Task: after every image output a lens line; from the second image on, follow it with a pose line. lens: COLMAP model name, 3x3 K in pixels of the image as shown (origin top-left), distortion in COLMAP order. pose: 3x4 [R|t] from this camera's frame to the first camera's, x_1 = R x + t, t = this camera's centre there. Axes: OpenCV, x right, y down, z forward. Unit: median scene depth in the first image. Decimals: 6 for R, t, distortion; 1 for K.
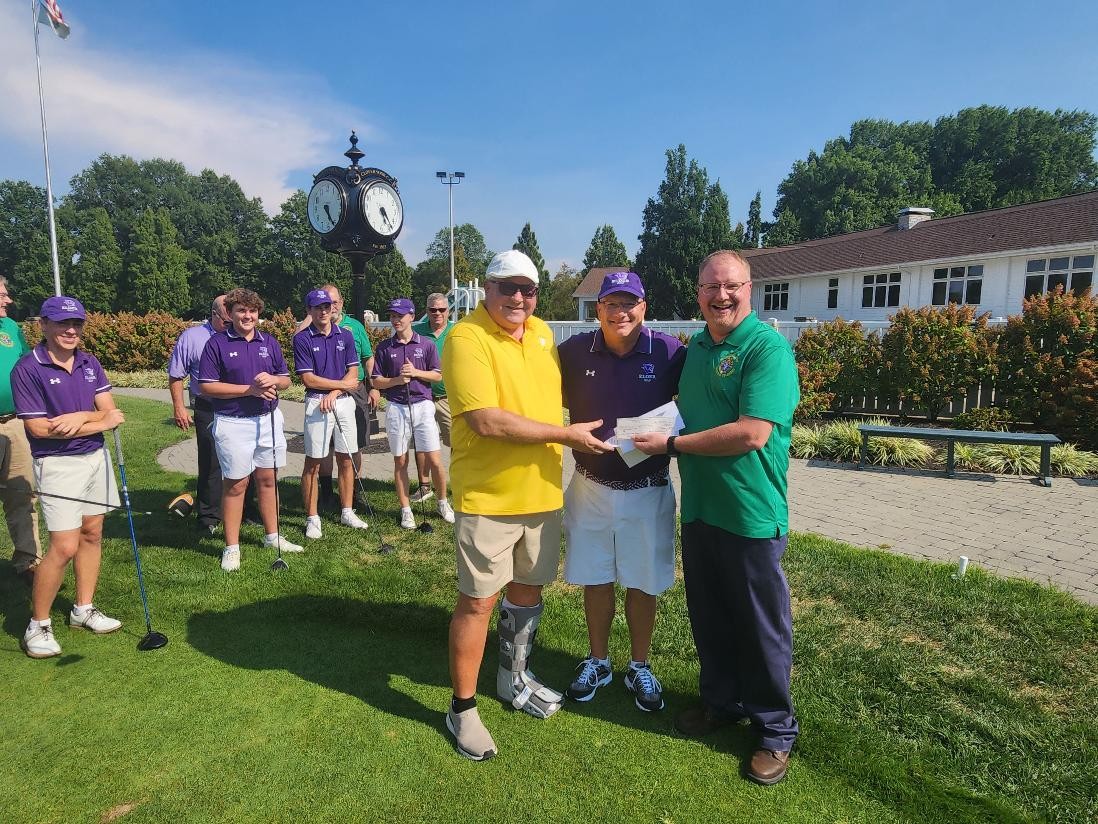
lens RADIAL K [[697.6, 0, 549.0], [0, 697.6, 412.0], [0, 0, 1]] dist [0.041606, -0.000011]
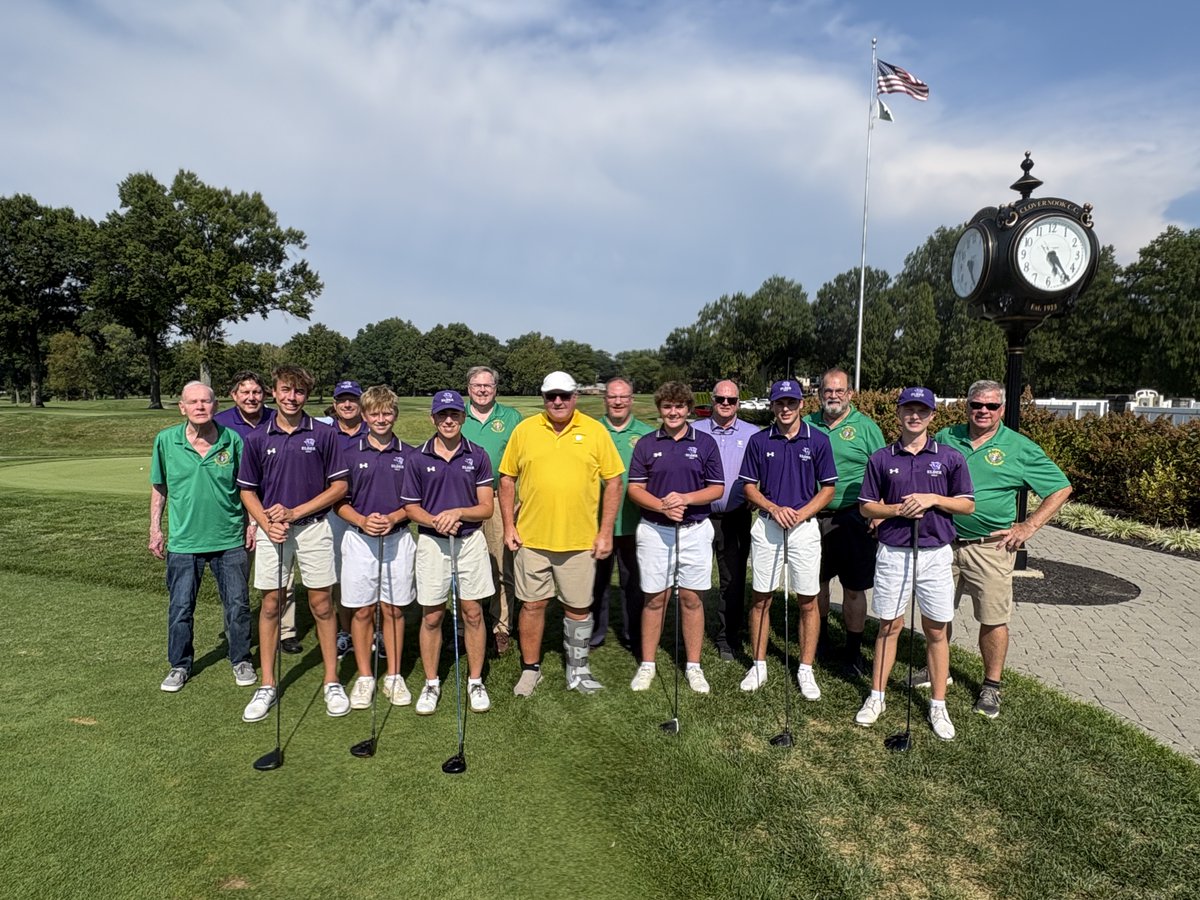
lens RADIAL K [[762.4, 0, 600.0], [0, 762.4, 450.0], [0, 0, 1]] dist [0.041606, -0.000011]
pose [[0.540218, 0.078995, -0.837809, 0.179760], [-0.123898, 0.992201, 0.013663, -0.050021], [0.832354, 0.096422, 0.545793, 0.222142]]
